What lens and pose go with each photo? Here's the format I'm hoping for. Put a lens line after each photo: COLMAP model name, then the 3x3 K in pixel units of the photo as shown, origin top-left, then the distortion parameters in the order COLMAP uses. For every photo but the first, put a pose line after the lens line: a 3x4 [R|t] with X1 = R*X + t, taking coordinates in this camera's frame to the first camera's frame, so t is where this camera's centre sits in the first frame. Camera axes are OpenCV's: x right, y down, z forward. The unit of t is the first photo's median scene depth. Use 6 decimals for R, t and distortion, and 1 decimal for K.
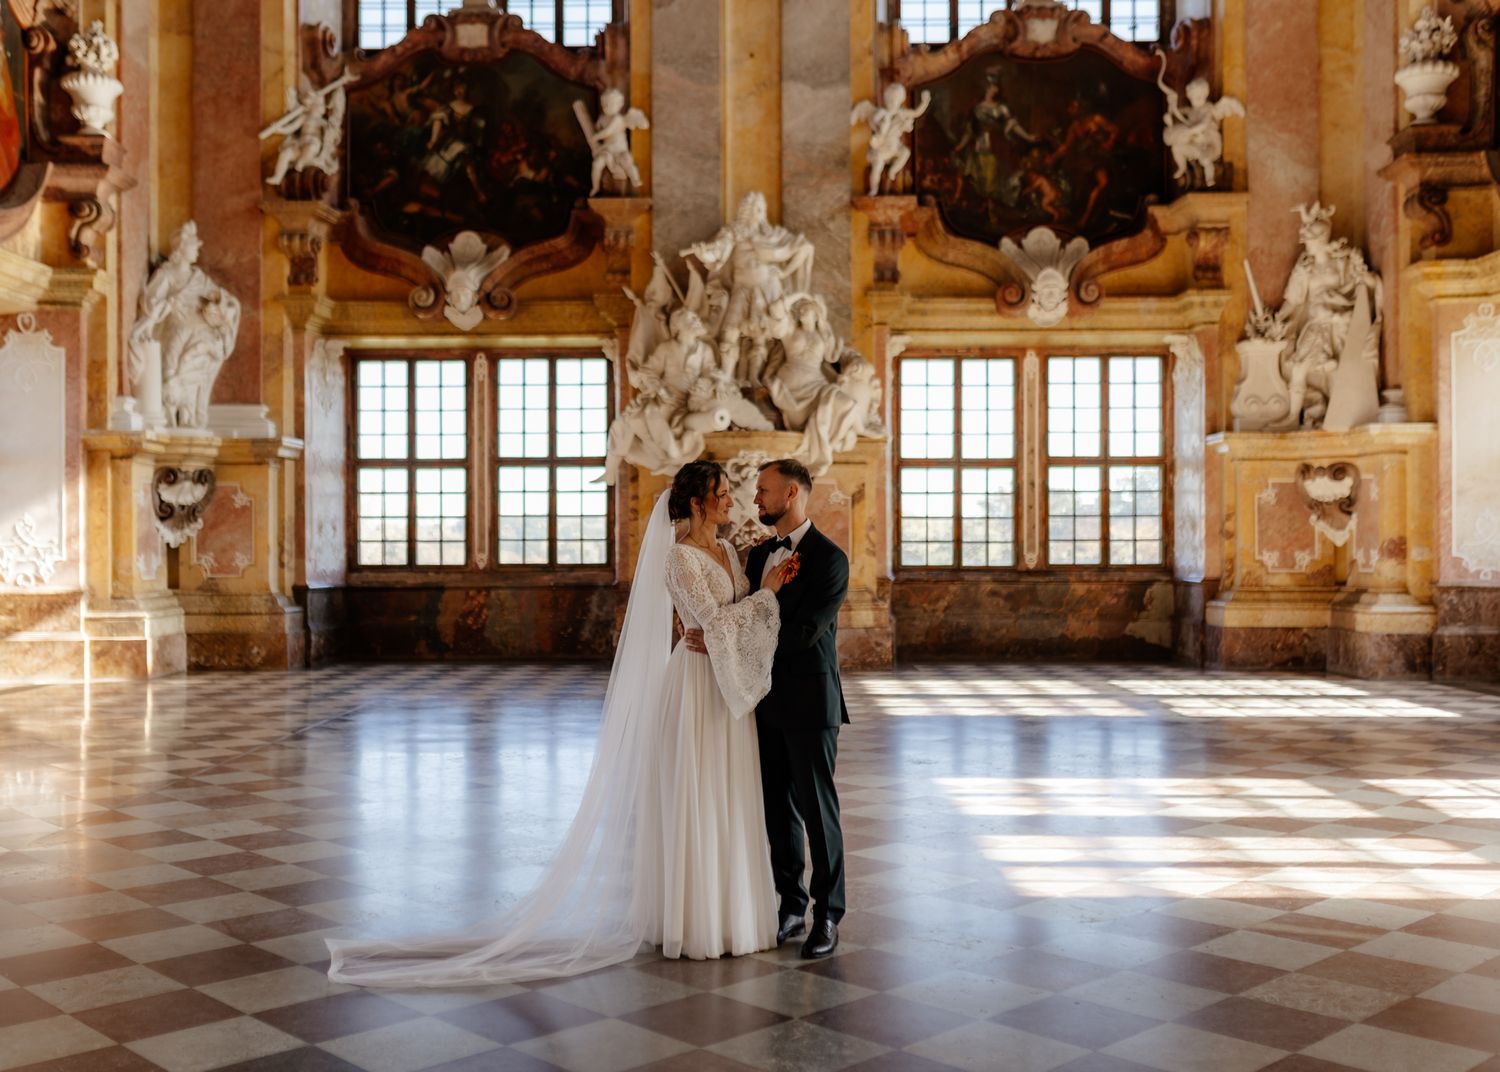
lens RADIAL K [[1611.6, 0, 714.8], [0, 1611.6, 526.4], [0, 0, 1]] dist [0.021883, 0.000000]
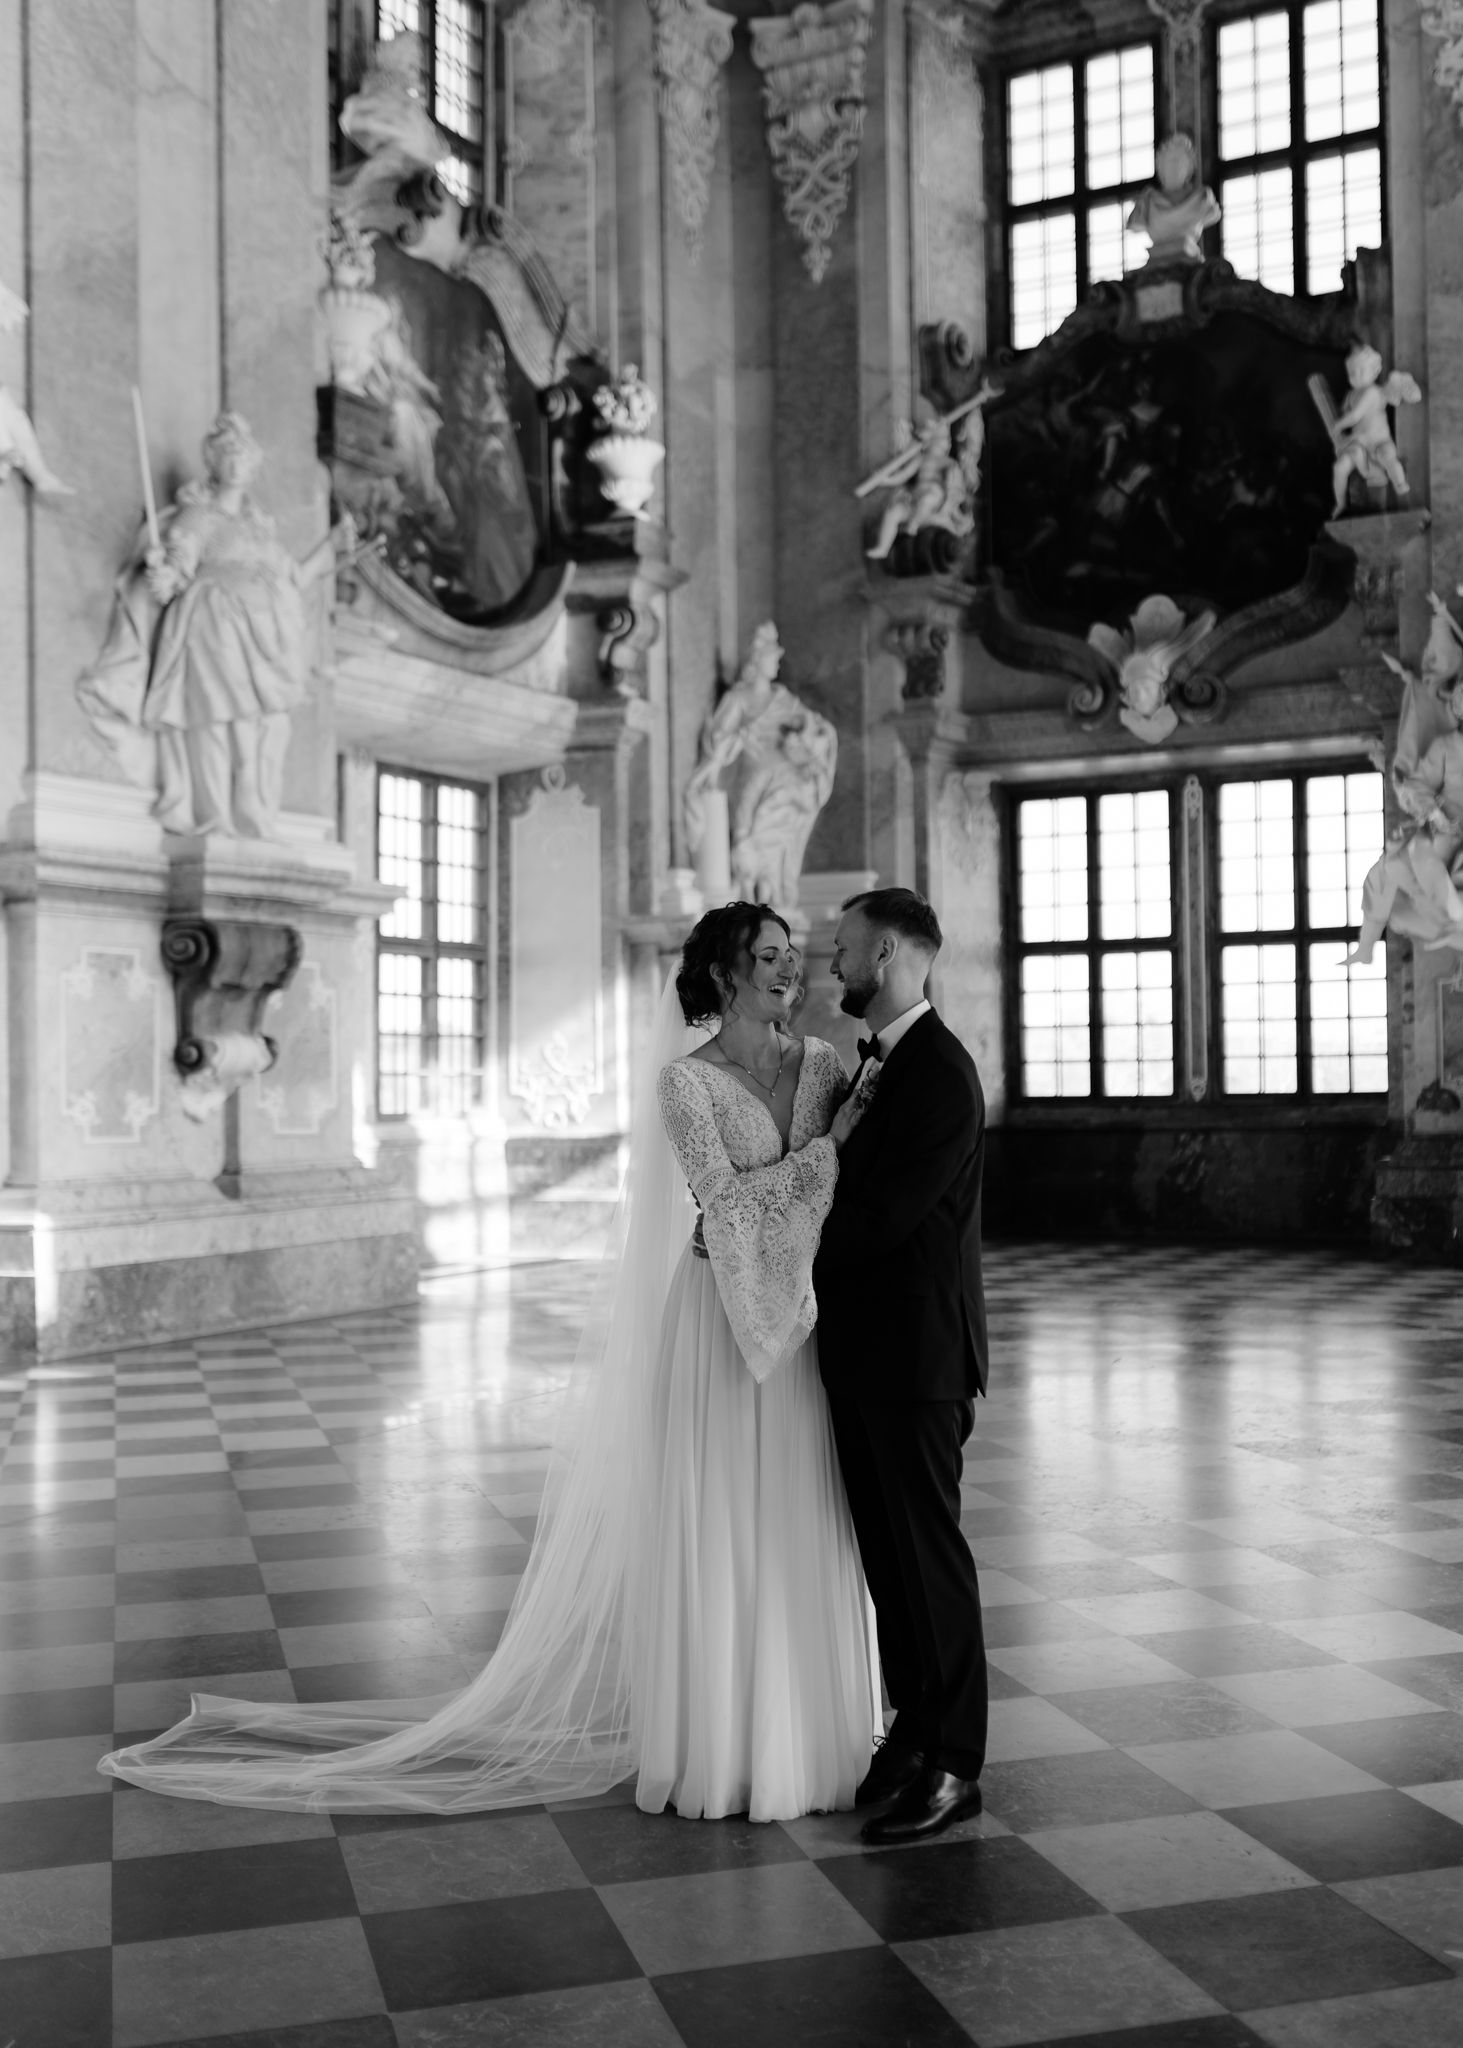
lens RADIAL K [[2206.9, 0, 746.5], [0, 2206.9, 1058.0], [0, 0, 1]] dist [-0.013064, 0.000000]
pose [[0.892944, -0.014376, -0.449938, 0.105684], [0.016786, 0.999858, 0.001367, 0.004555], [0.449855, -0.008773, 0.893059, 0.110228]]
